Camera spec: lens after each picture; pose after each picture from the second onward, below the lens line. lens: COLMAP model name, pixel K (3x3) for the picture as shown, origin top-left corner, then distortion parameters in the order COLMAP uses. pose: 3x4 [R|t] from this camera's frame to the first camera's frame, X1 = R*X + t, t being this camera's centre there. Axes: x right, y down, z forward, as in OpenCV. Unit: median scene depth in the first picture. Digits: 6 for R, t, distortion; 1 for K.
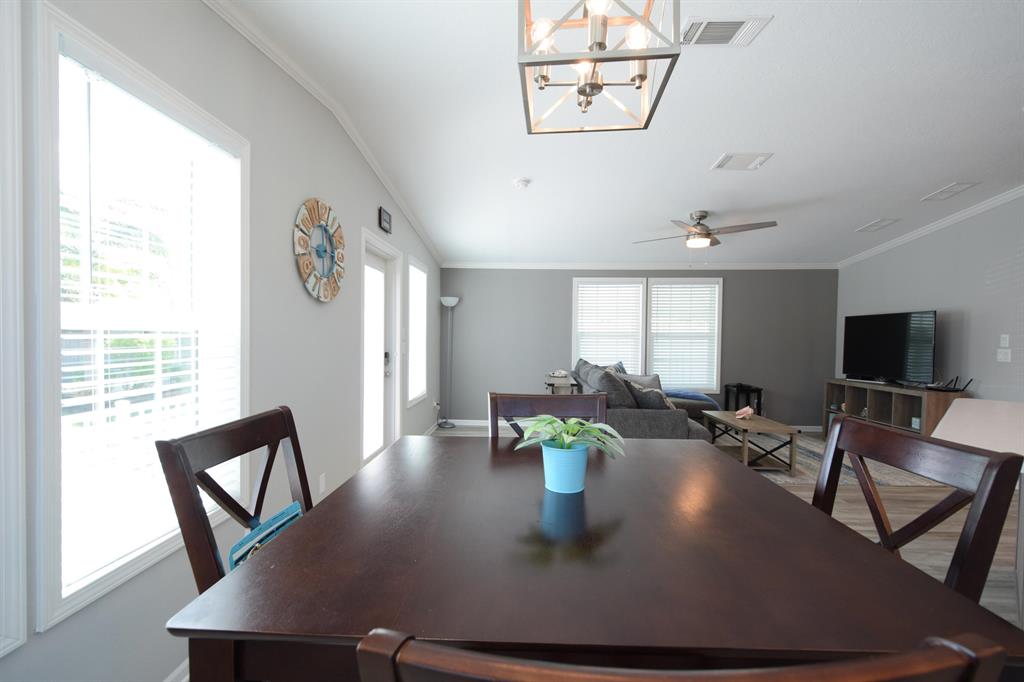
lens RADIAL K [[446.9, 0, 512.7], [0, 446.9, 346.7], [0, 0, 1]] dist [0.007032, -0.006920]
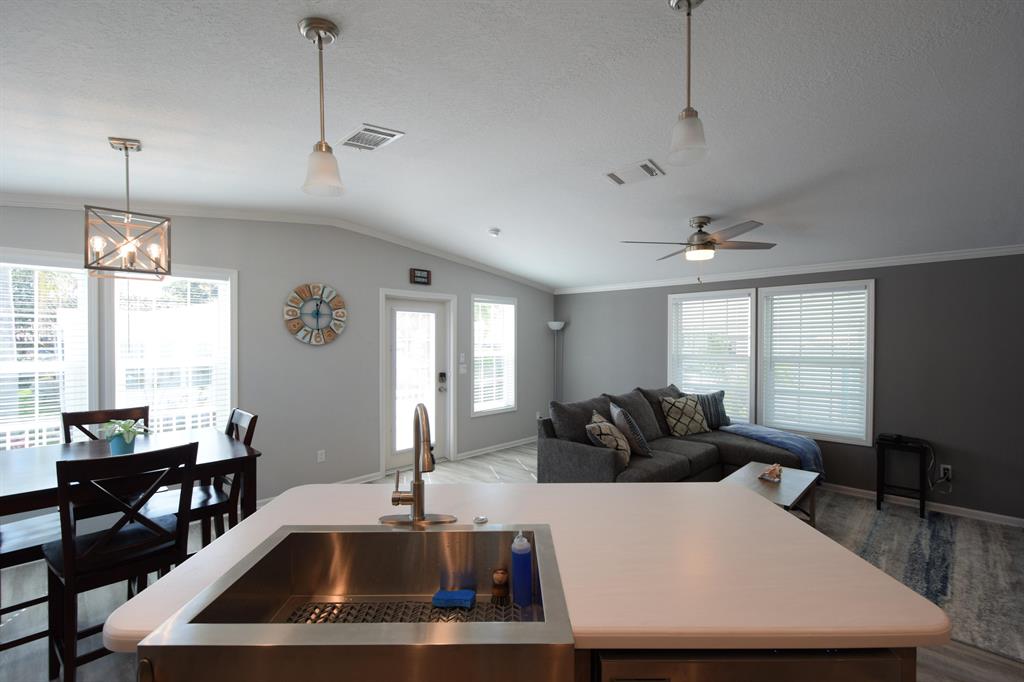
lens RADIAL K [[446.9, 0, 510.4], [0, 446.9, 347.0], [0, 0, 1]] dist [0.007032, -0.006920]
pose [[0.741280, 0.000967, -0.671195, 0.664890], [-0.011299, 0.999875, -0.011038, -0.044975], [0.671101, 0.015766, 0.741198, 0.142584]]
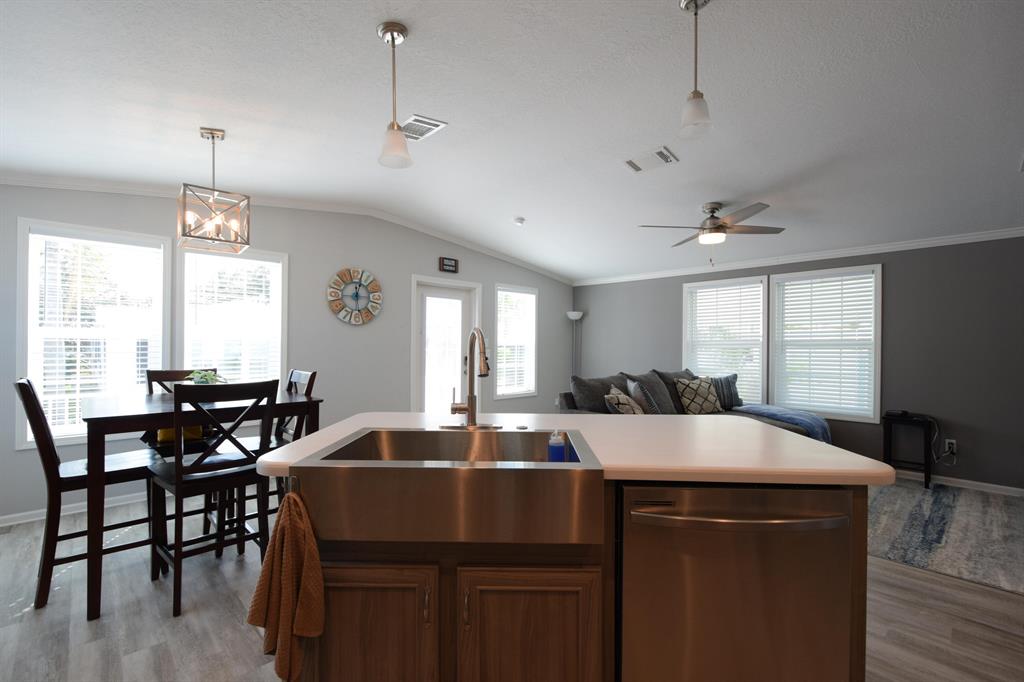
lens RADIAL K [[446.9, 0, 510.9], [0, 446.9, 347.3], [0, 0, 1]] dist [0.007032, -0.006920]
pose [[0.718789, -0.001764, -0.695226, 0.697357], [-0.018338, 0.999601, -0.021495, 0.010321], [0.694986, 0.028200, 0.718470, 0.081647]]
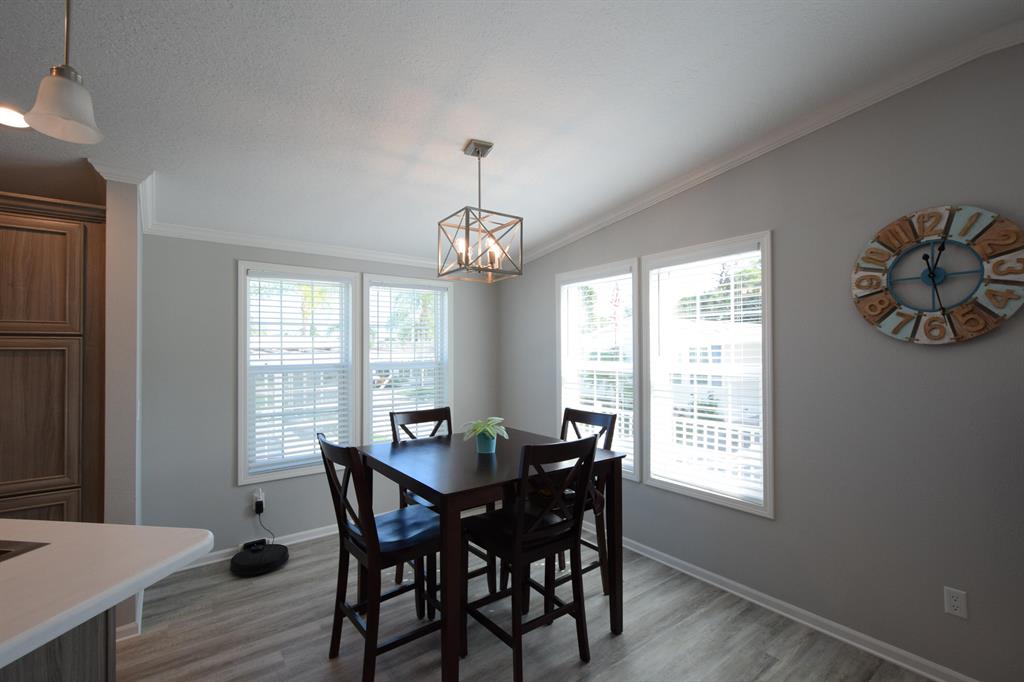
lens RADIAL K [[446.9, 0, 516.6], [0, 446.9, 346.9], [0, 0, 1]] dist [0.007032, -0.006920]
pose [[-0.773898, -0.010839, -0.633217, 0.313337], [-0.017391, 0.999840, 0.004140, -0.048508], [0.633071, 0.014216, -0.773963, 0.625509]]
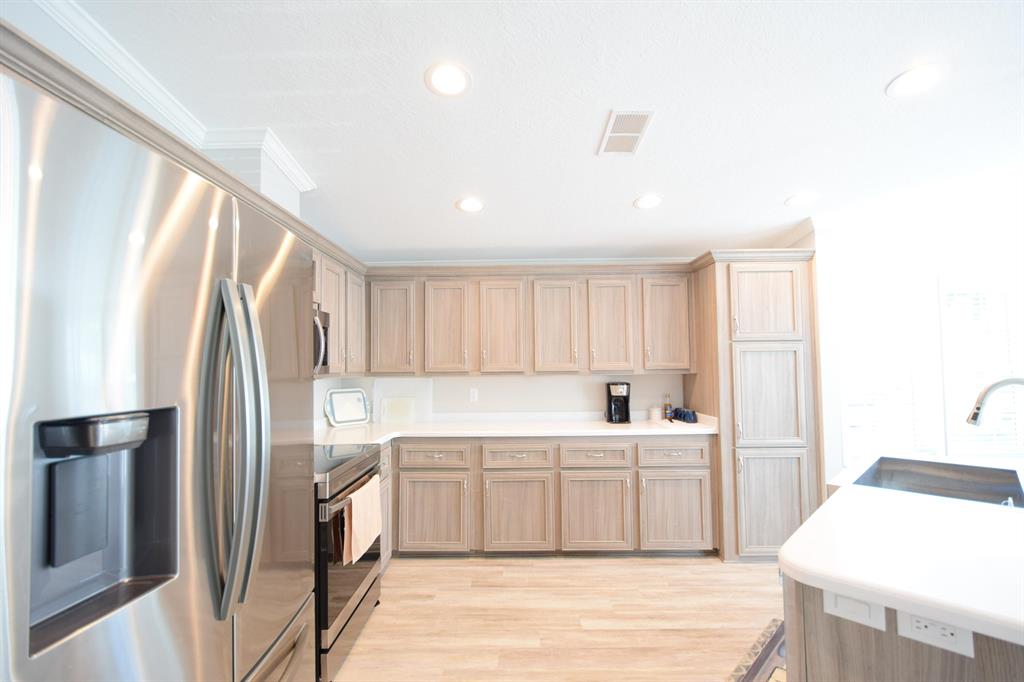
lens RADIAL K [[446.9, 0, 509.7], [0, 446.9, 346.4], [0, 0, 1]] dist [0.007032, -0.006920]
pose [[-0.999724, 0.000068, -0.023482, 0.819332], [0.000593, 0.999751, -0.022324, -0.027258], [0.023475, -0.022331, -0.999475, 0.634243]]
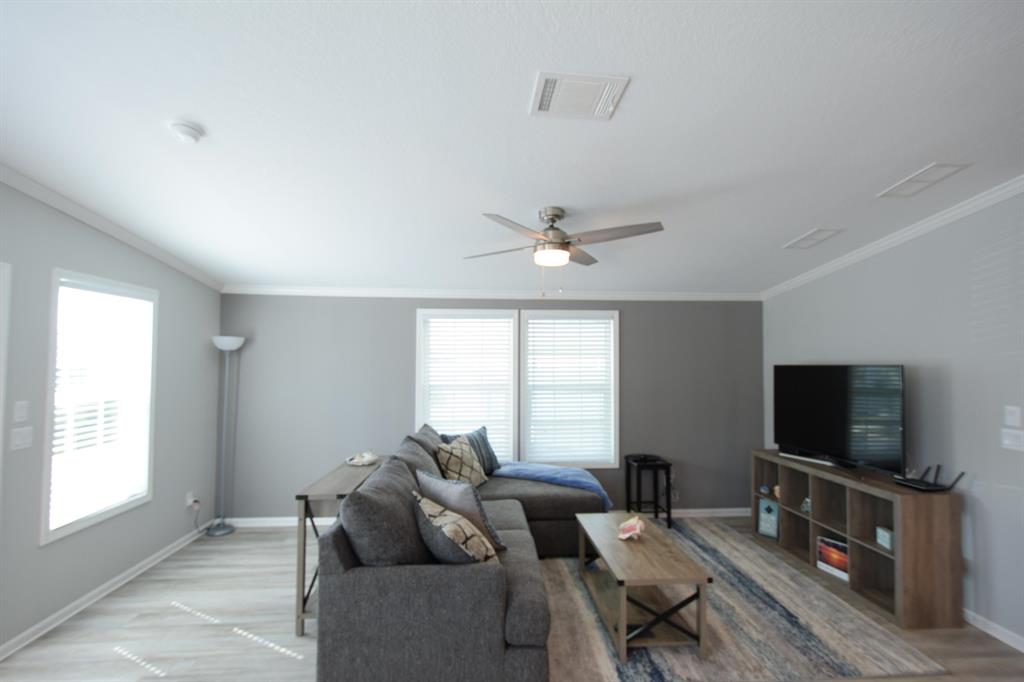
lens RADIAL K [[446.9, 0, 512.2], [0, 446.9, 346.6], [0, 0, 1]] dist [0.007032, -0.006920]
pose [[0.993756, -0.002624, 0.111541, 0.271004], [0.009315, 0.998185, -0.059504, -0.066161], [-0.111182, 0.060172, 0.991977, 0.367132]]
